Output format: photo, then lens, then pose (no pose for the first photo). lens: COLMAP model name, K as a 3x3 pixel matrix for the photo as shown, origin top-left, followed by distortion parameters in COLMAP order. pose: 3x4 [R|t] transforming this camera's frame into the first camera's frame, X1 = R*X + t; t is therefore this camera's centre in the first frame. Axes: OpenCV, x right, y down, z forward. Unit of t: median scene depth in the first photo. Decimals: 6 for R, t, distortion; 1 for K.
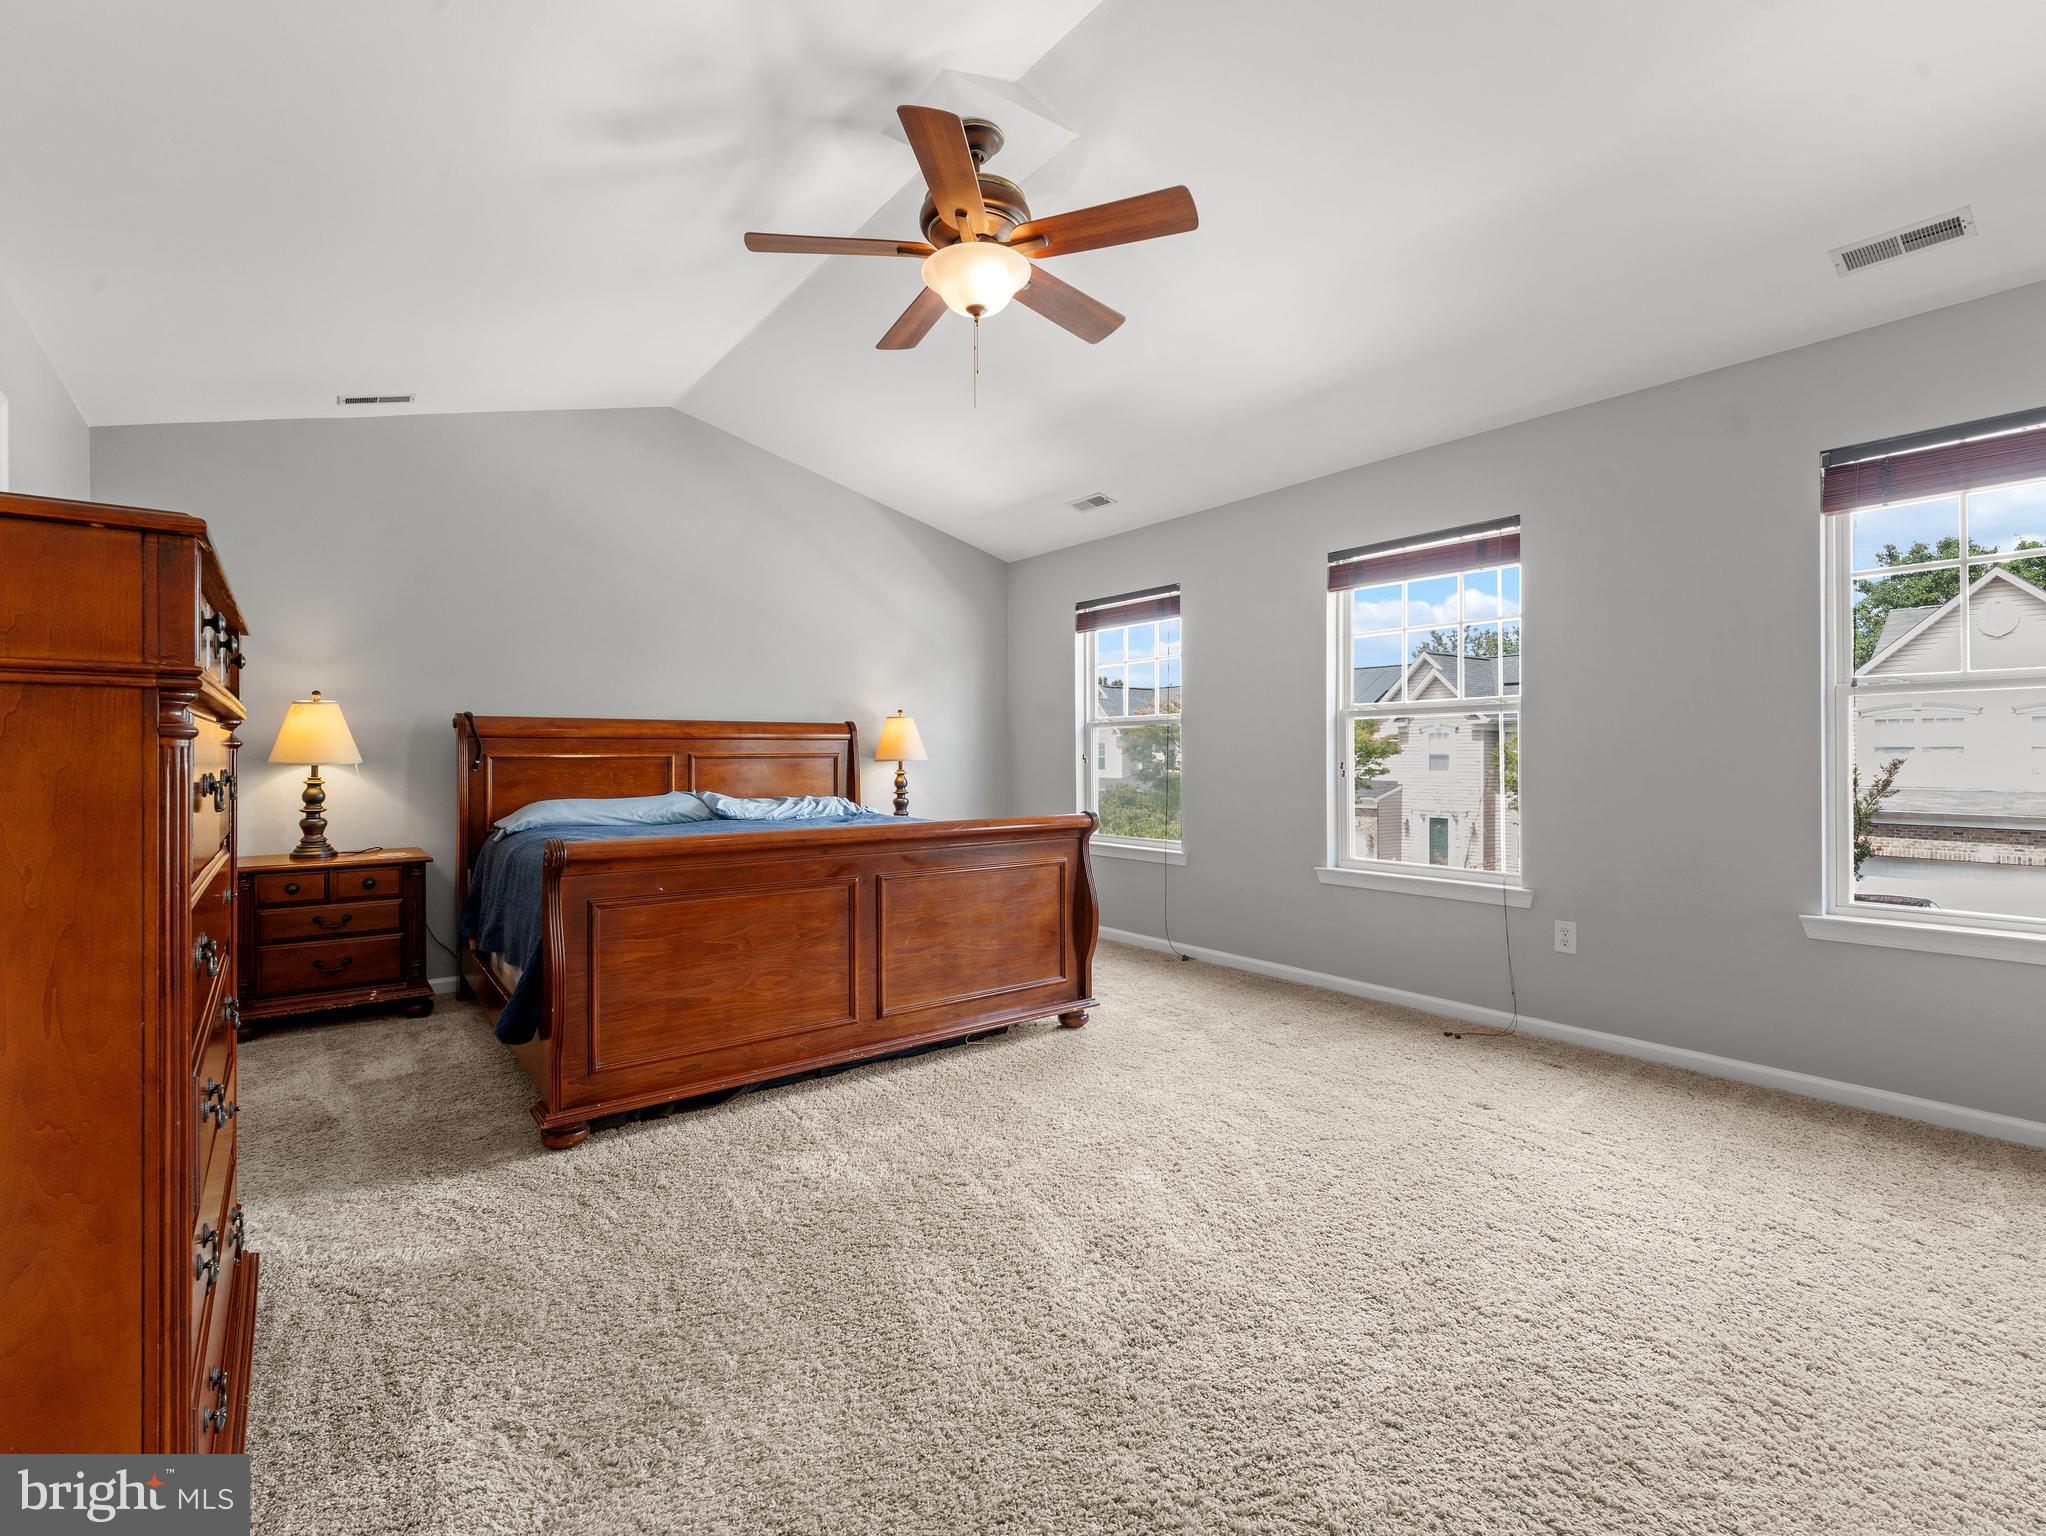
lens RADIAL K [[935.2, 0, 1002.7], [0, 935.2, 748.5], [0, 0, 1]] dist [0.003551, 0.000150]
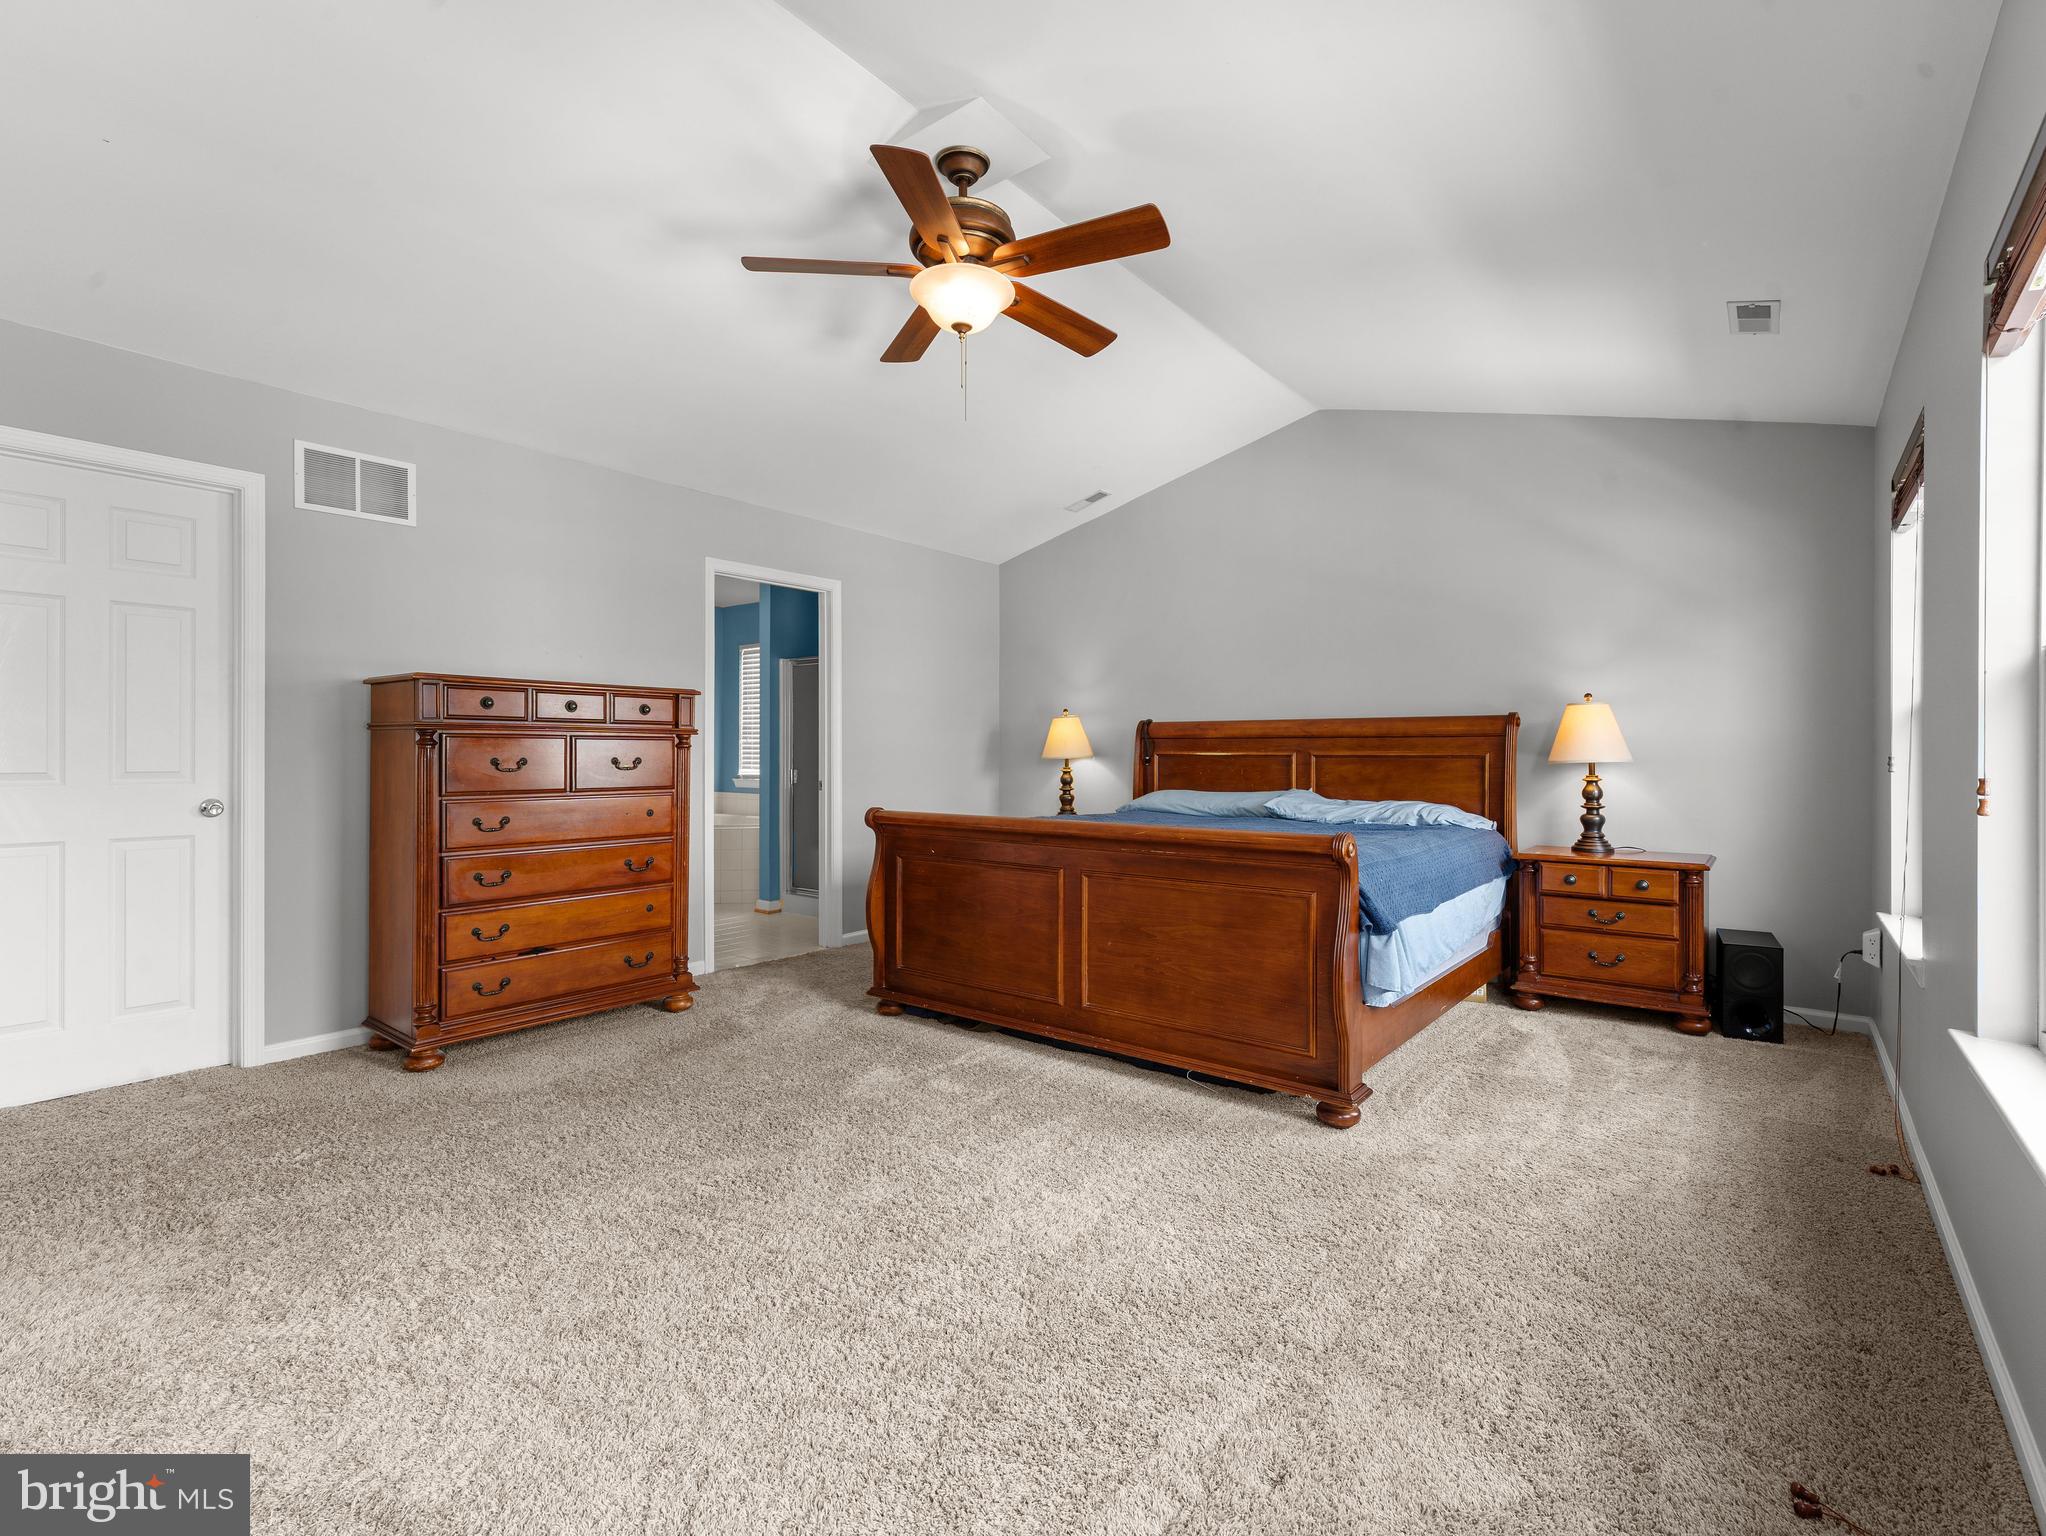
lens RADIAL K [[966.8, 0, 1035.9], [0, 966.8, 739.8], [0, 0, 1]] dist [0.006189, -0.000058]
pose [[0.262306, -0.008903, -0.964944, 0.632337], [0.000679, 0.999959, -0.009041, 0.001491], [0.964984, 0.001717, 0.262302, 0.482128]]
